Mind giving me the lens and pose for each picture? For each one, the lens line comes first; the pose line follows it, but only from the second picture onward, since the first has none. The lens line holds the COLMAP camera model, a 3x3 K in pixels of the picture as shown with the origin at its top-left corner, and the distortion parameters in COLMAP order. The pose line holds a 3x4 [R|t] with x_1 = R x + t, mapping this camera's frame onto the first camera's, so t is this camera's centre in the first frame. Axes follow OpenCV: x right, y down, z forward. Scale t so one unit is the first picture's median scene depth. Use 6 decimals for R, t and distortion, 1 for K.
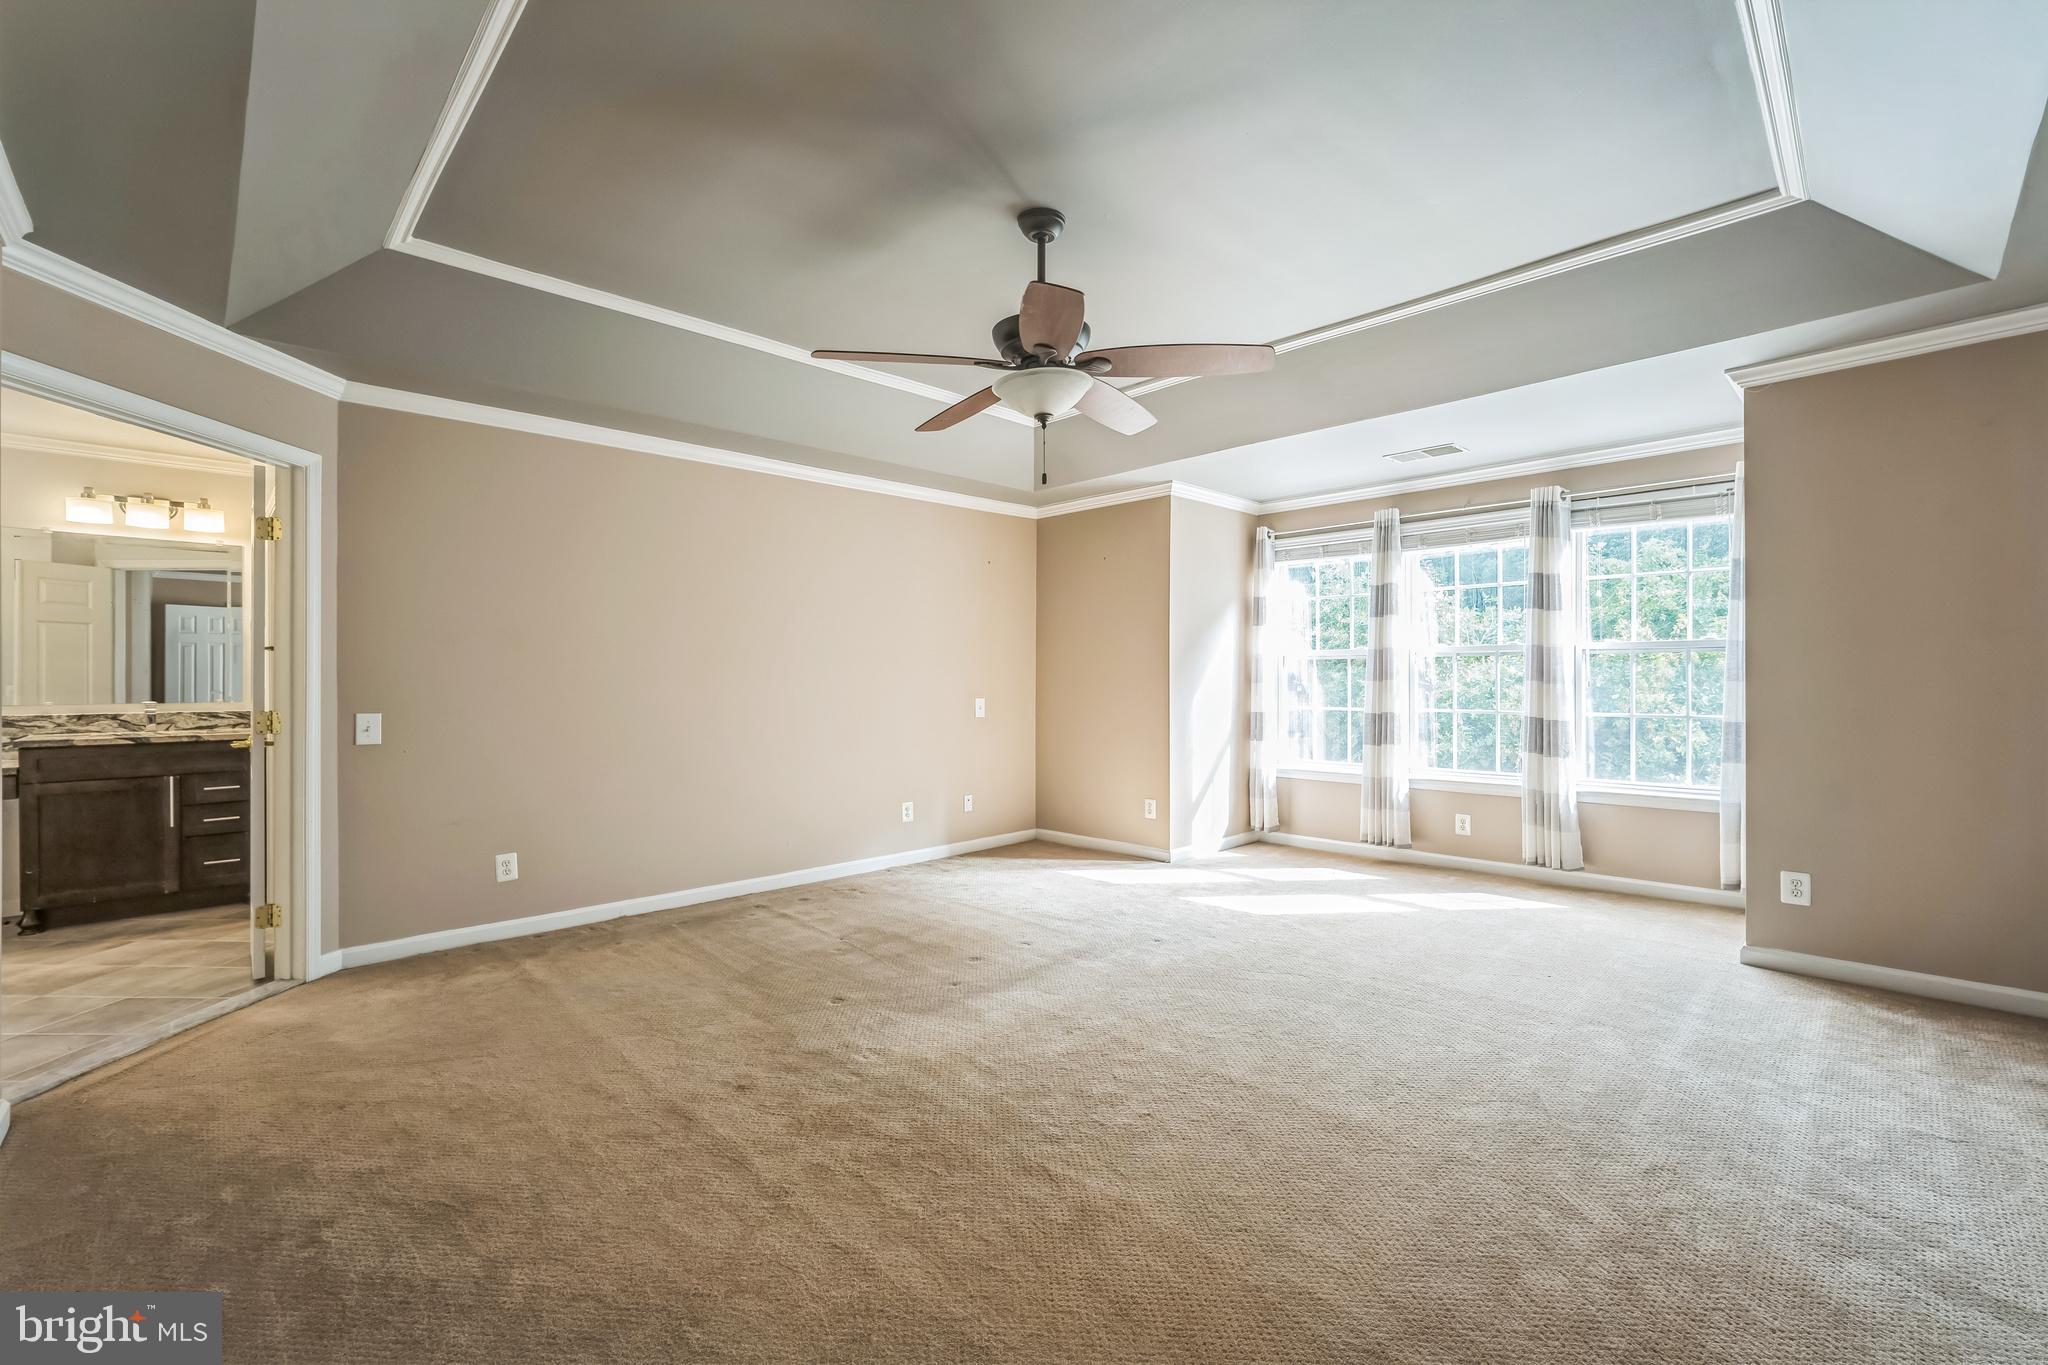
lens RADIAL K [[862.0, 0, 1033.7], [0, 862.0, 687.6], [0, 0, 1]] dist [-0.017539, 0.003271]
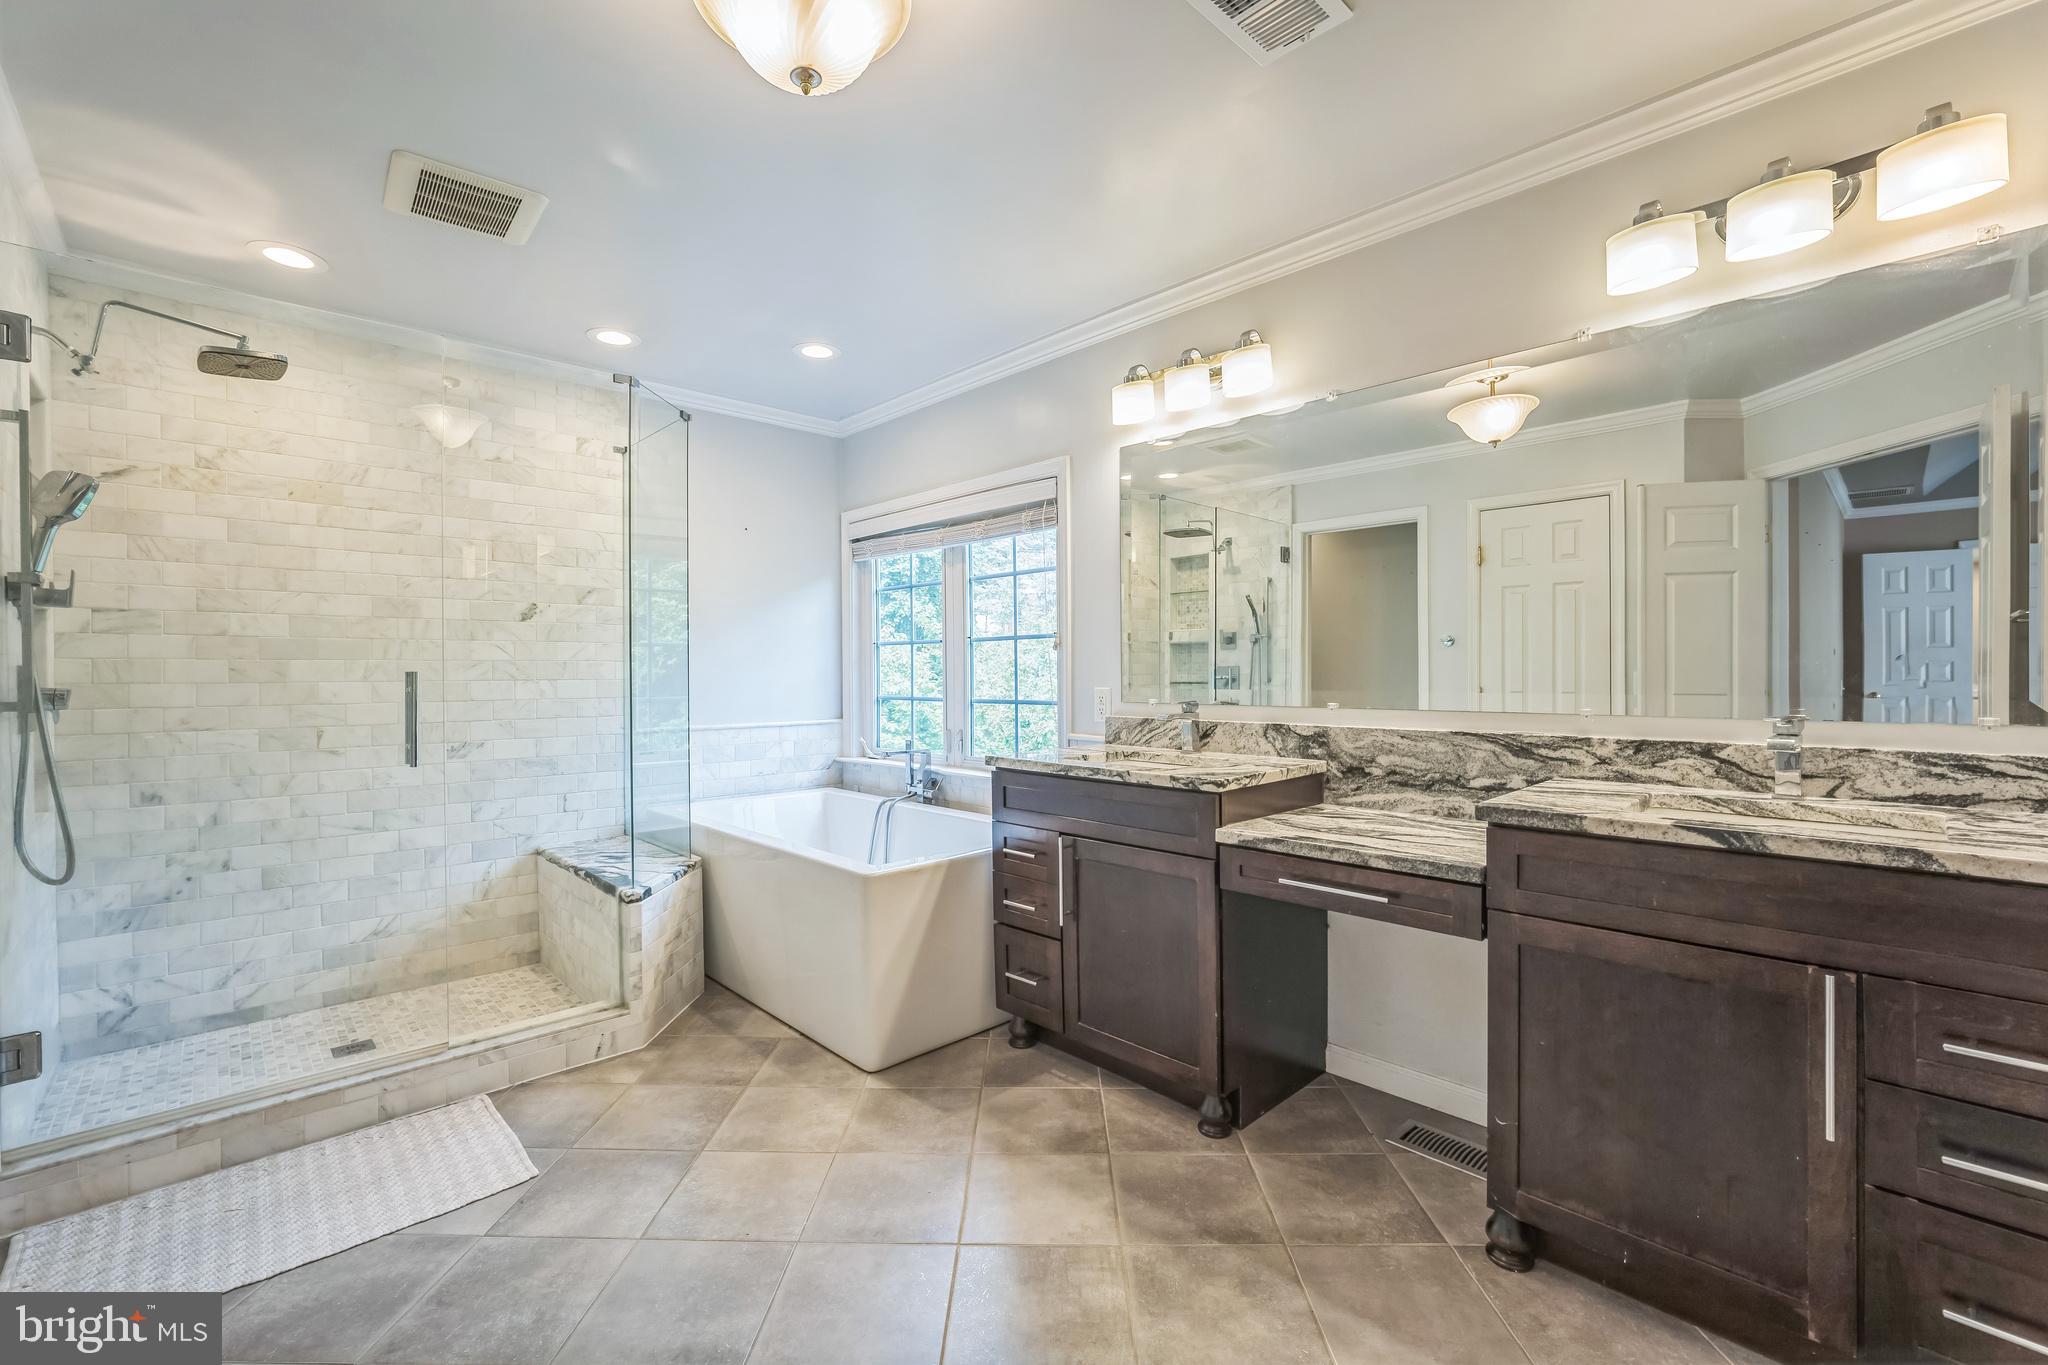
lens RADIAL K [[862.0, 0, 1020.3], [0, 862.0, 676.6], [0, 0, 1]] dist [-0.017539, 0.003271]
pose [[-0.012314, 0.008692, -0.999886, -0.672728], [0.005025, 0.999950, 0.008630, -0.006320], [0.999912, -0.004918, -0.012357, 0.678053]]
